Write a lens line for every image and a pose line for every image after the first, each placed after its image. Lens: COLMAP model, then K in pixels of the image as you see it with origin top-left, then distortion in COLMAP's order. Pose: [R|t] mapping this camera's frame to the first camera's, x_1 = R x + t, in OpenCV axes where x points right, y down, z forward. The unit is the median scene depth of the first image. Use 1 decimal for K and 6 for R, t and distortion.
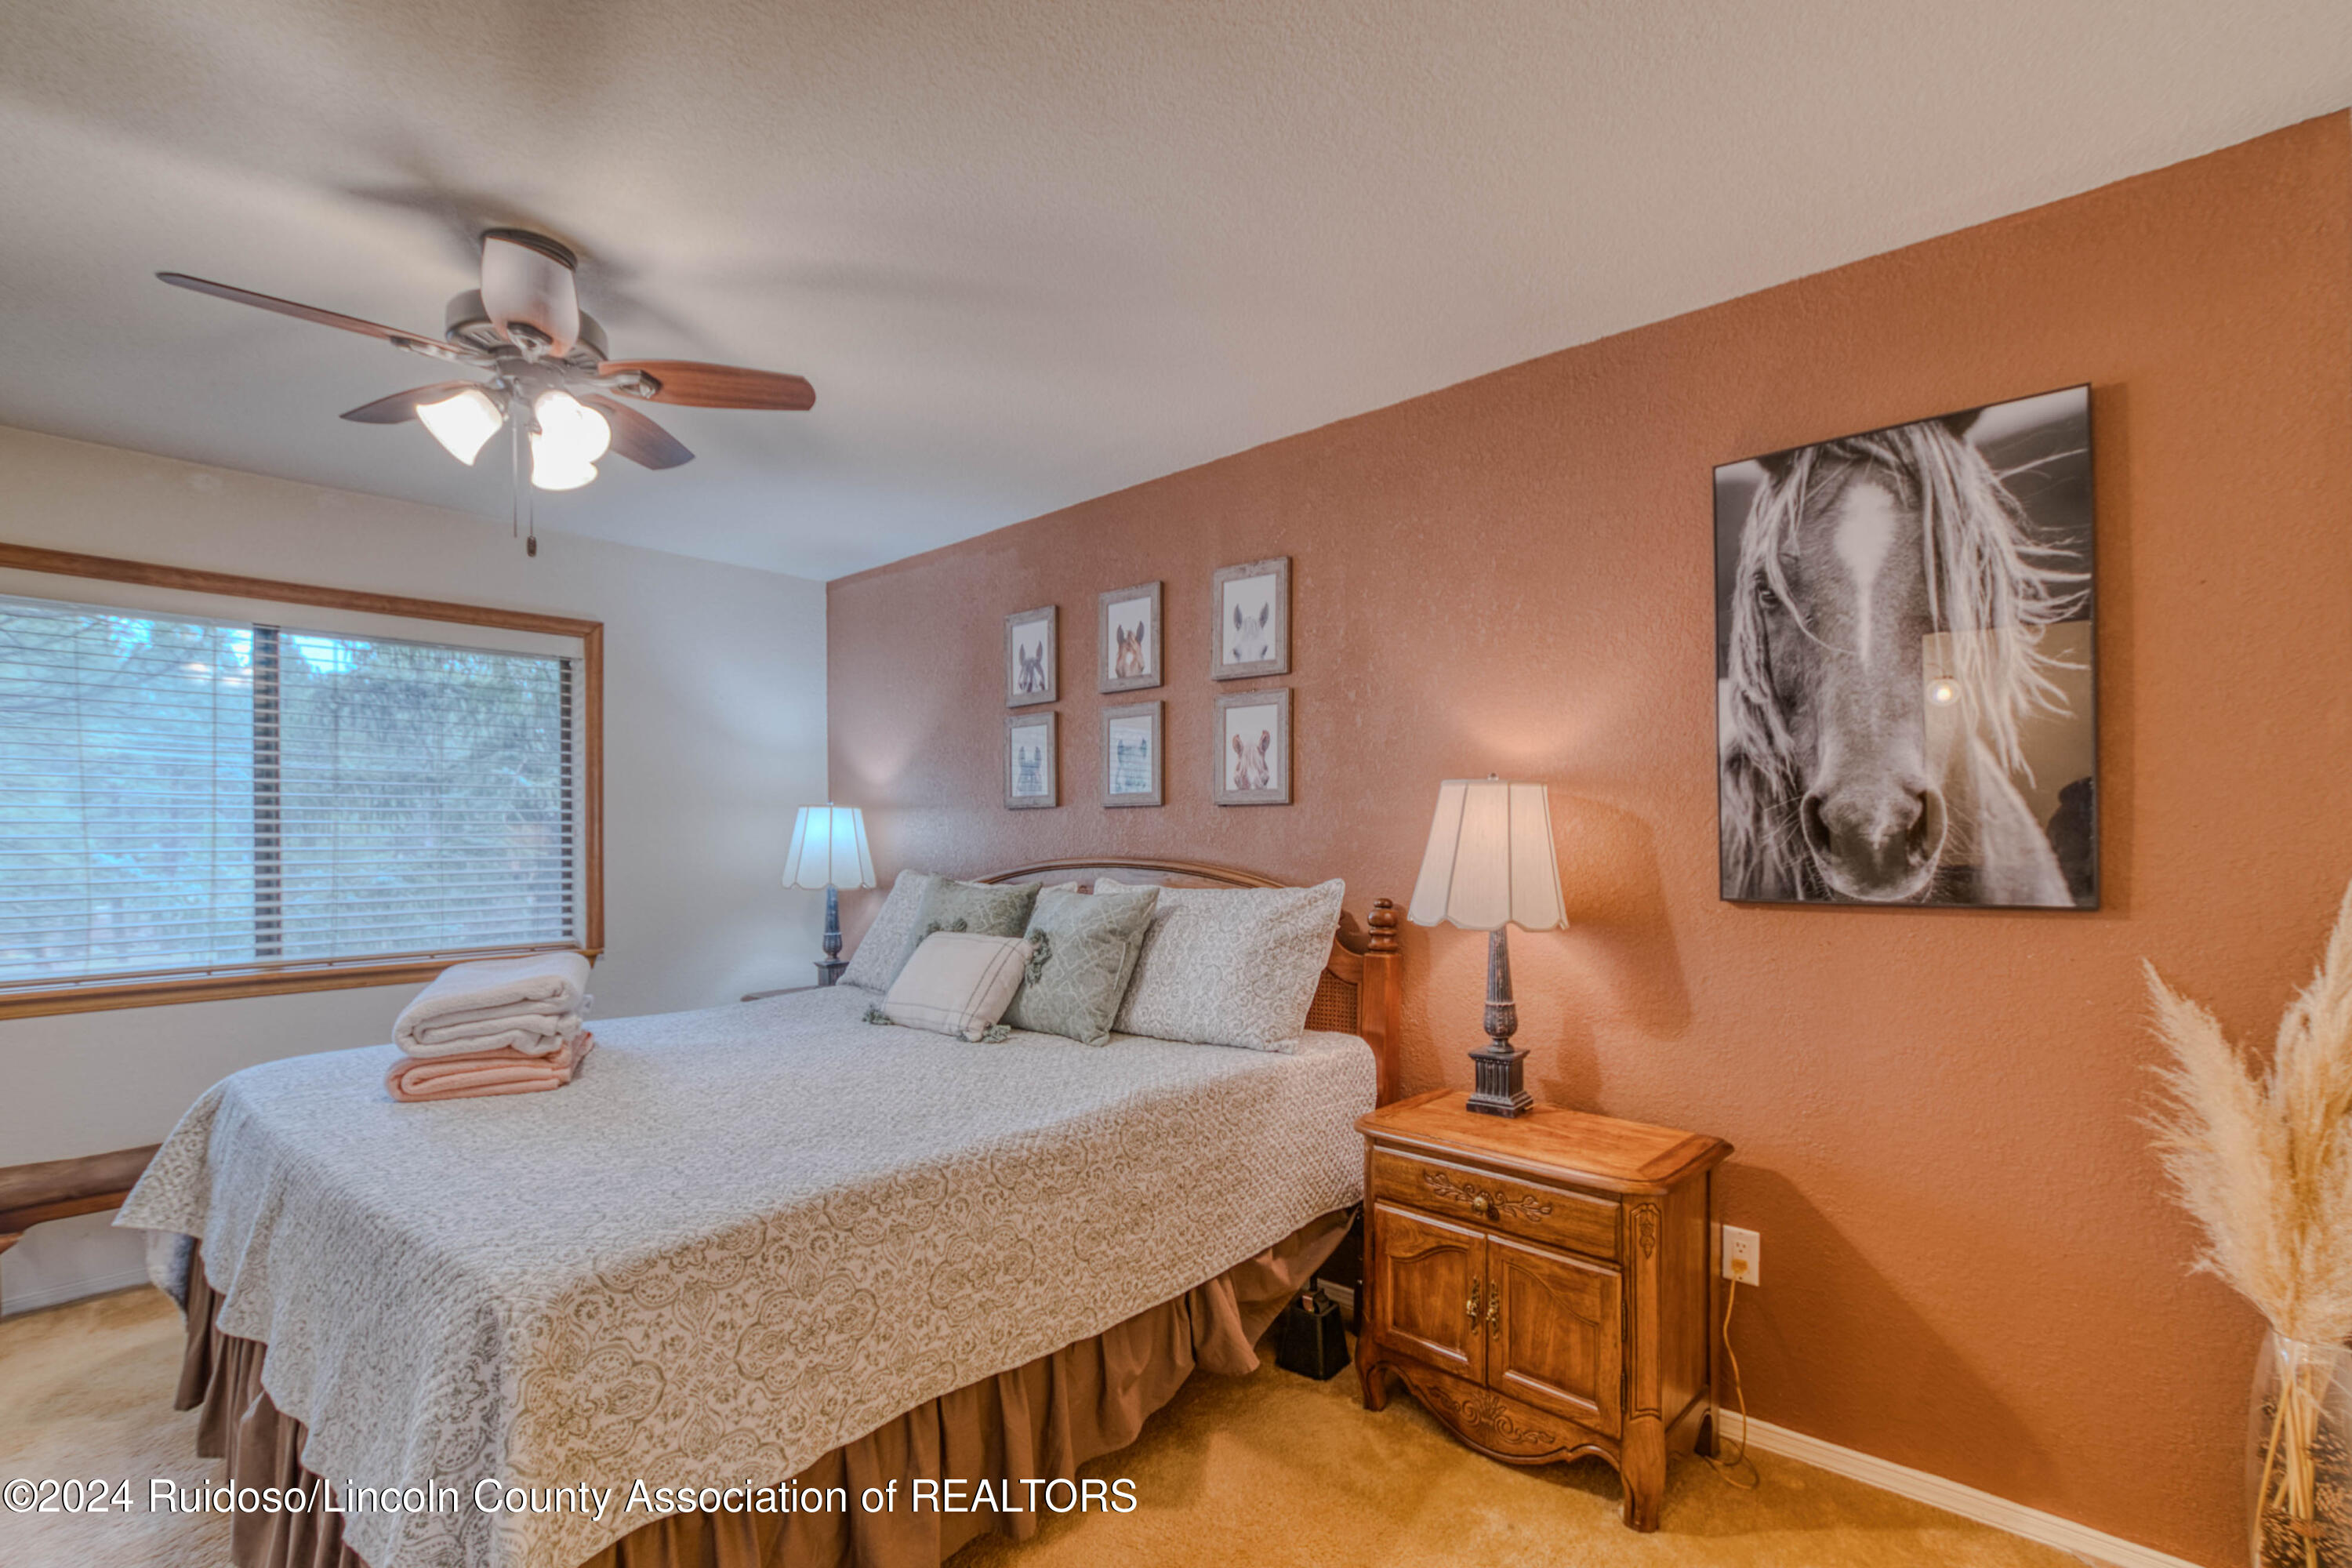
lens RADIAL K [[1034.9, 0, 1175.4], [0, 1034.9, 814.2], [0, 0, 1]] dist [-0.020750, 0.000700]
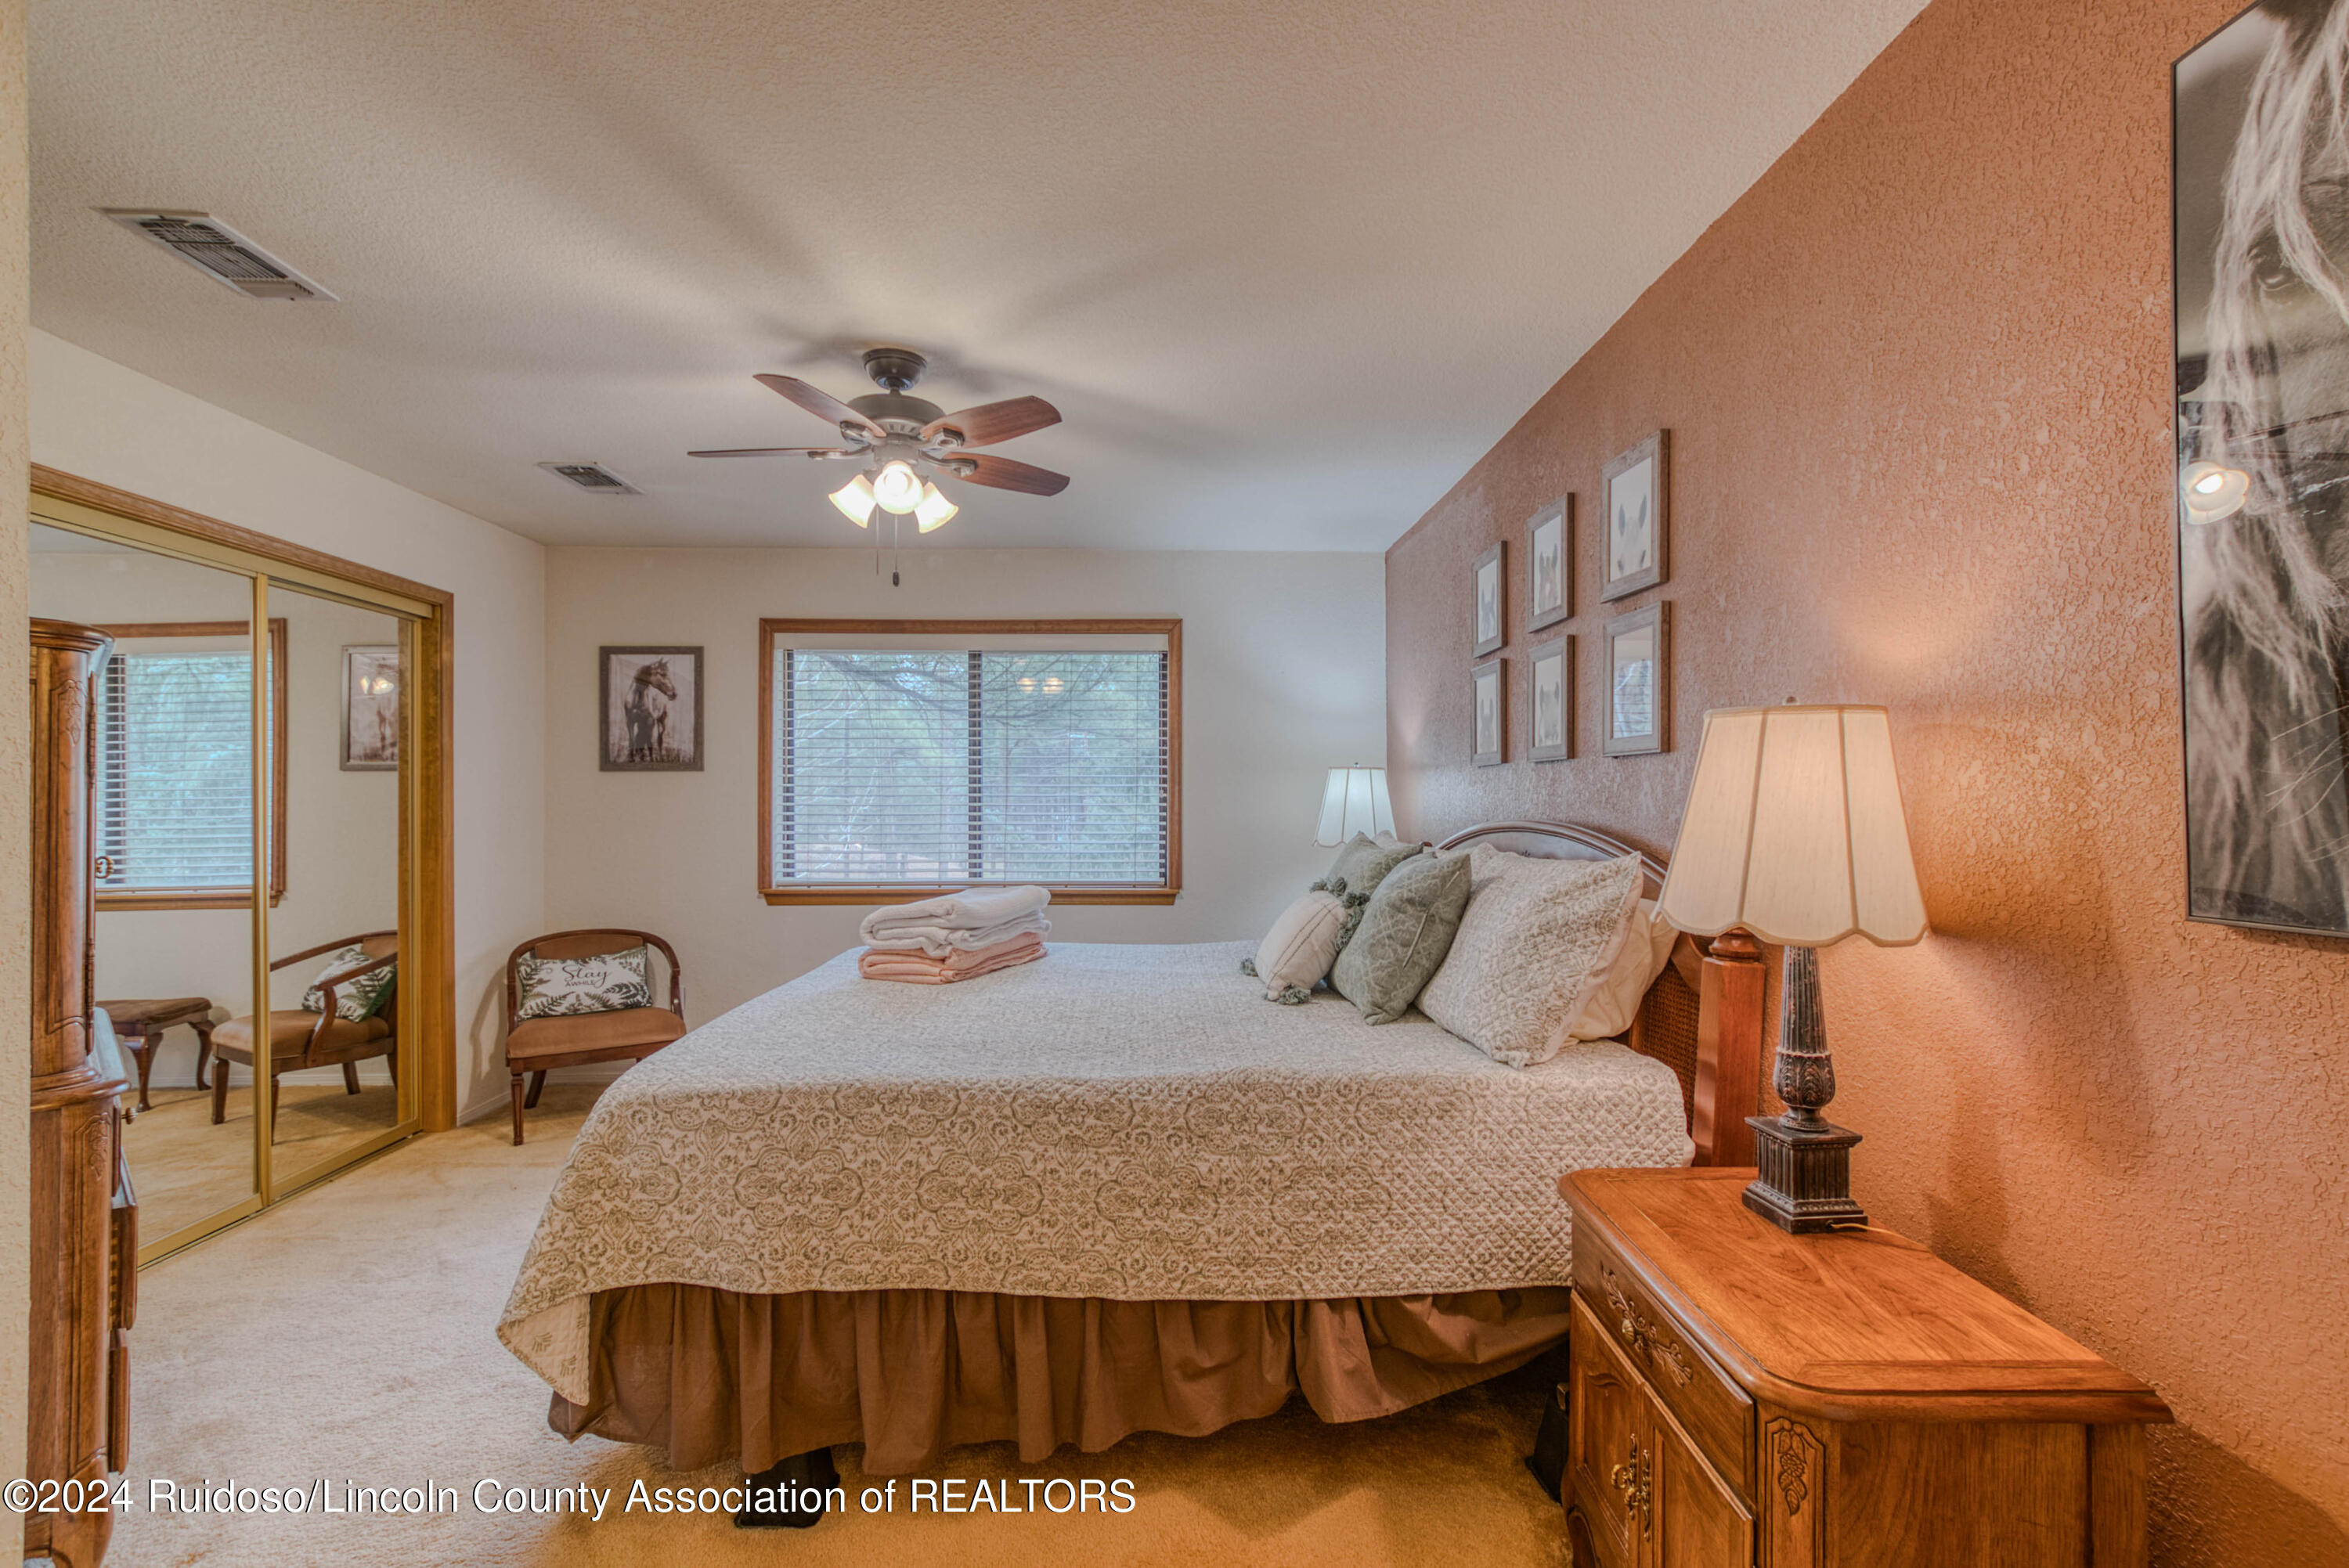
lens RADIAL K [[1011.4, 0, 1174.5], [0, 1011.4, 784.0], [0, 0, 1]] dist [-0.022884, 0.005762]
pose [[0.695139, -0.007041, -0.718841, 0.545630], [0.010942, 0.999940, 0.000787, 0.011624], [0.718792, -0.008412, 0.695174, 0.313386]]
